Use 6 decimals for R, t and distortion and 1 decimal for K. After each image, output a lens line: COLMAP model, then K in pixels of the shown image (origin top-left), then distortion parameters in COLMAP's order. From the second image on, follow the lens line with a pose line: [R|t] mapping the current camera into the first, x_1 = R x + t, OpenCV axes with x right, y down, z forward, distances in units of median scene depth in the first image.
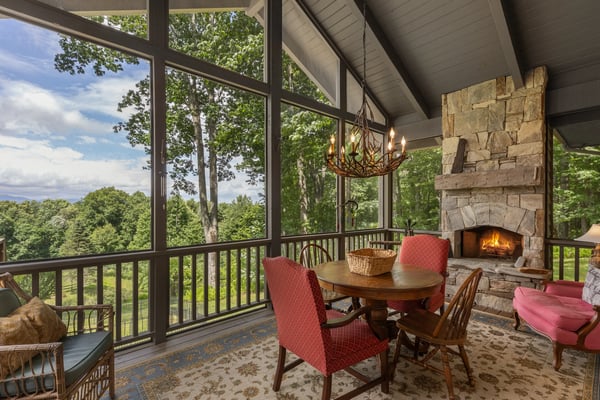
lens RADIAL K [[273.3, 0, 300.0], [0, 273.3, 200.0], [0, 0, 1]] dist [0.003277, 0.000373]
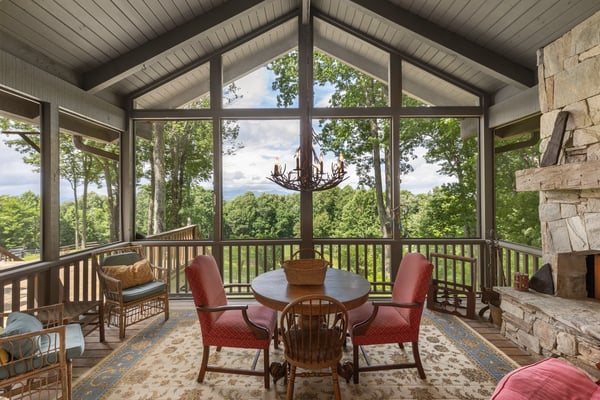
lens RADIAL K [[265.7, 0, 299.9], [0, 265.7, 187.2], [0, 0, 1]] dist [0.000581, 0.000069]
pose [[0.738734, -0.031522, -0.673259, 0.509118], [0.022663, 0.999503, -0.021929, -0.043140], [0.673615, 0.000942, 0.739081, 0.111042]]
